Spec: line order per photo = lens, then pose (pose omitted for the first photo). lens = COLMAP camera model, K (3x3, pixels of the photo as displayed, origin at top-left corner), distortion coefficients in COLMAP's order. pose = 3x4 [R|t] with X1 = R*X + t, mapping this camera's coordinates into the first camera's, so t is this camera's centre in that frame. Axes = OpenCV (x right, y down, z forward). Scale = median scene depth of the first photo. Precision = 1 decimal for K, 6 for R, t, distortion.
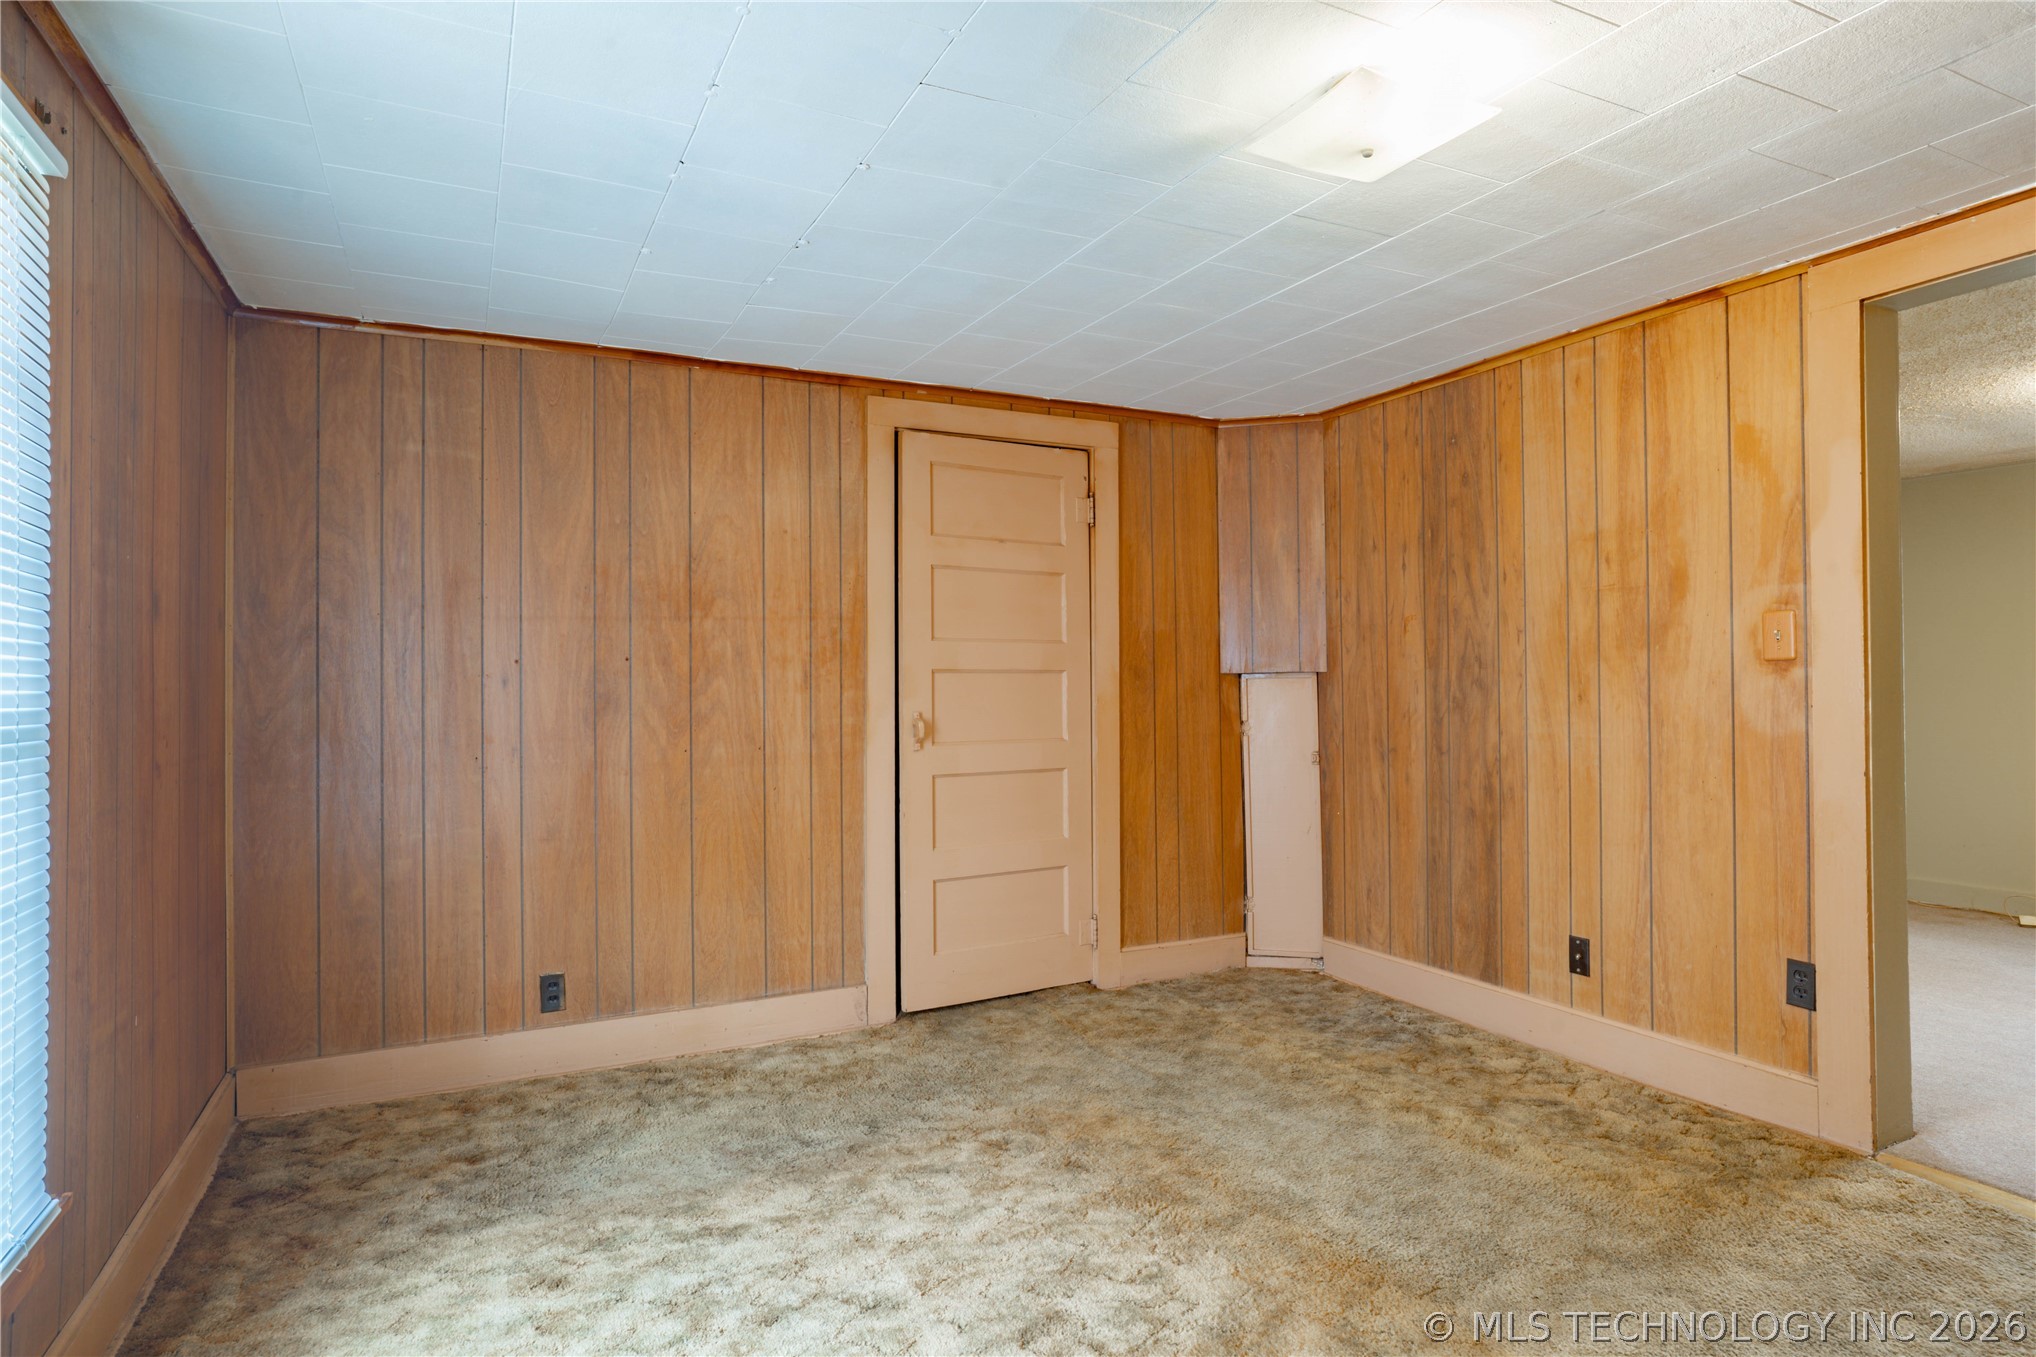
lens RADIAL K [[1125.8, 0, 1029.4], [0, 1125.8, 669.3], [0, 0, 1]] dist [-0.045617, 0.032299]
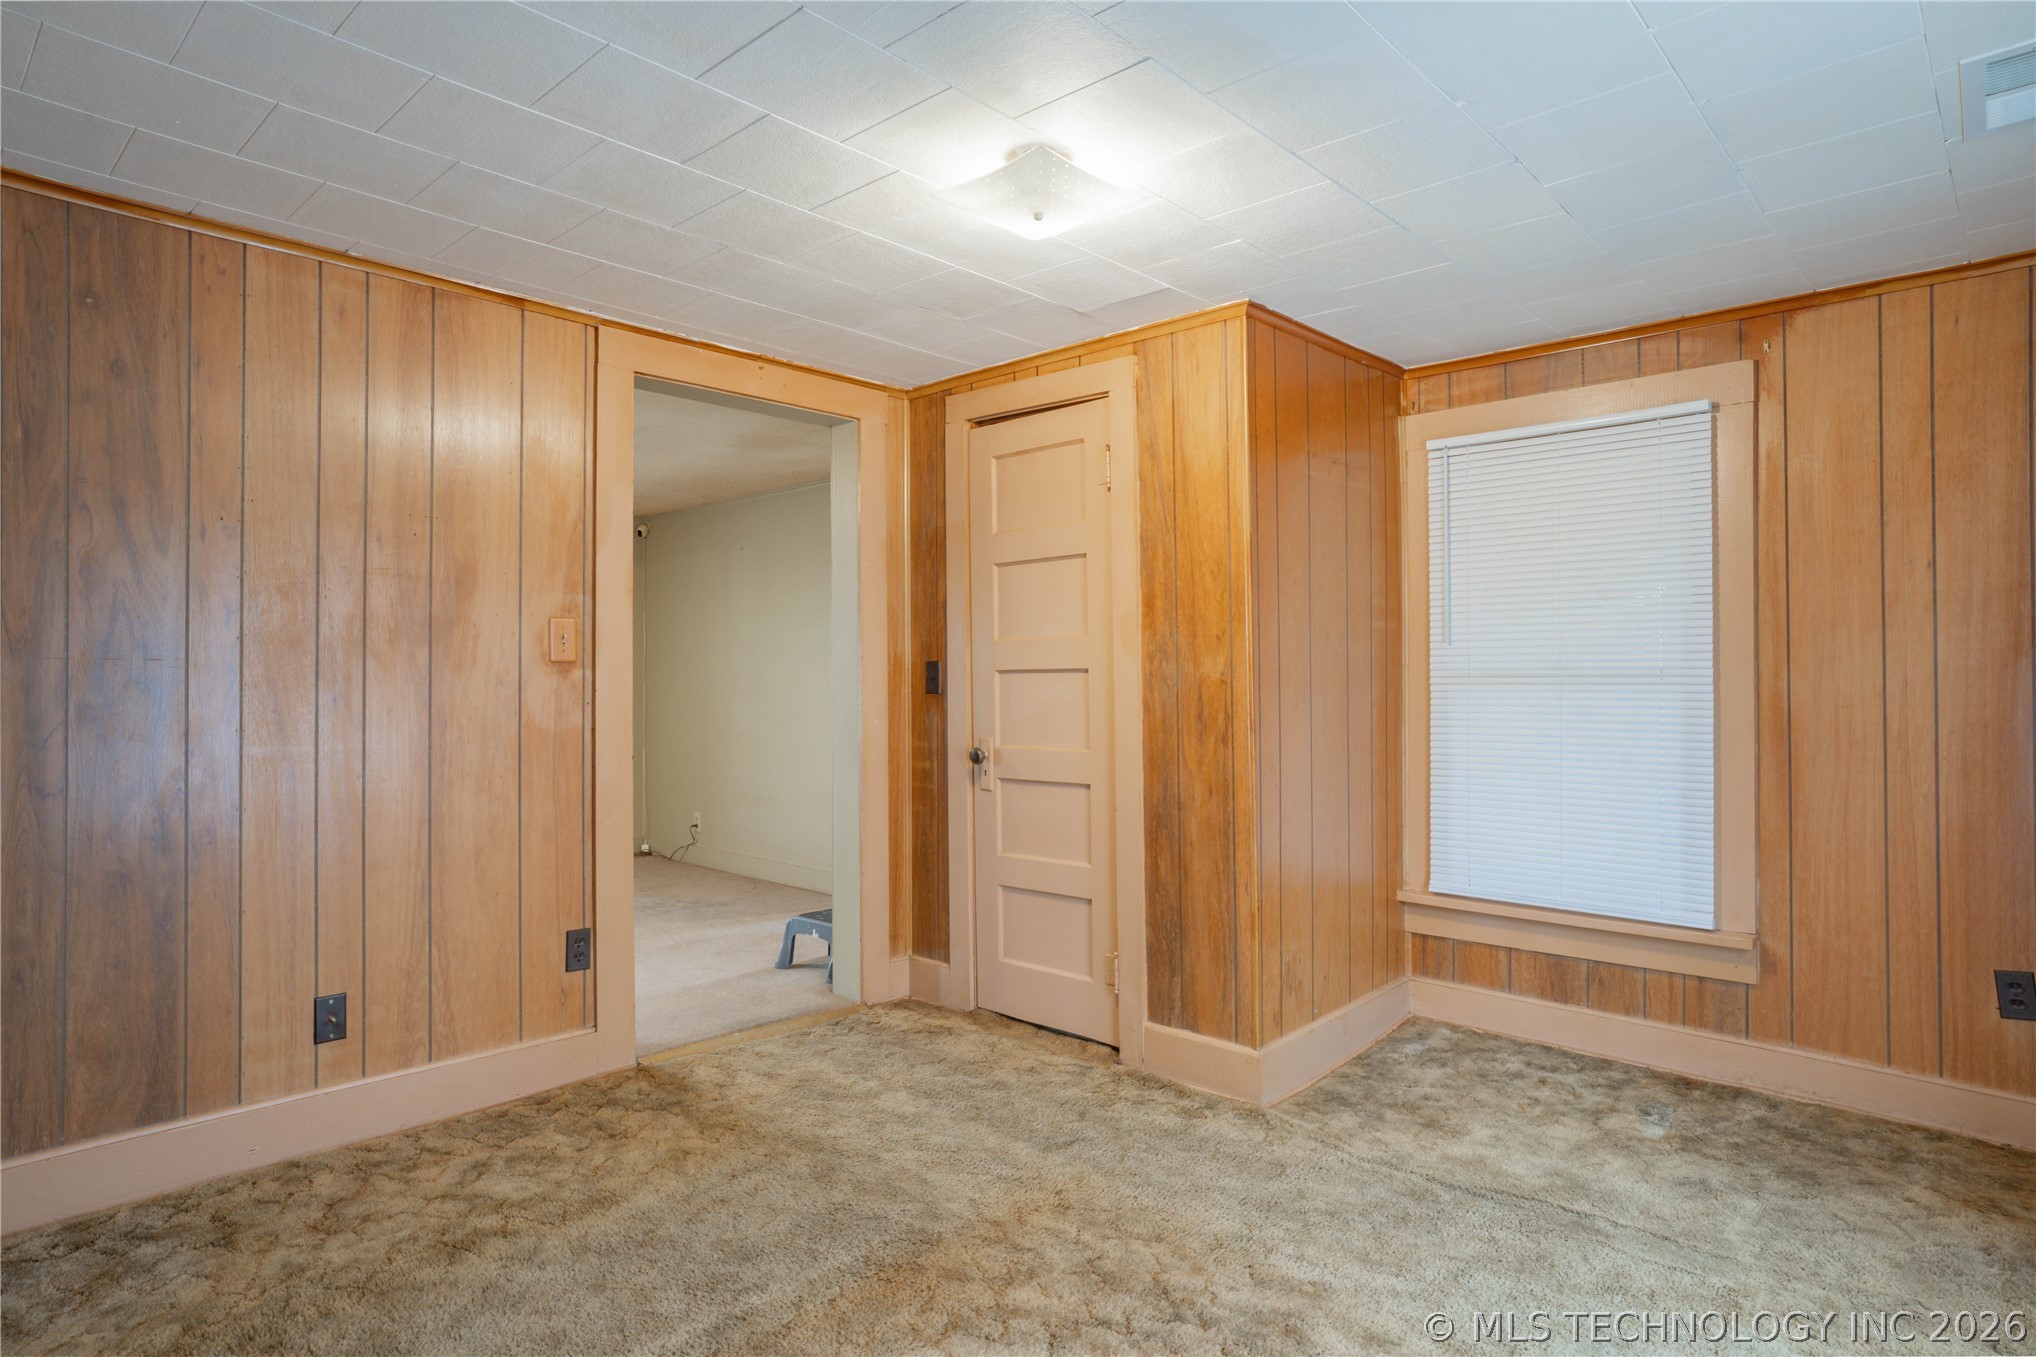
lens RADIAL K [[1125.8, 0, 1010.7], [0, 1125.8, 667.2], [0, 0, 1]] dist [-0.045617, 0.032299]
pose [[-0.339340, 0.017687, 0.940497, -0.483767], [-0.010802, 0.999684, -0.022697, 0.015986], [-0.940602, -0.017861, -0.339042, 0.893677]]
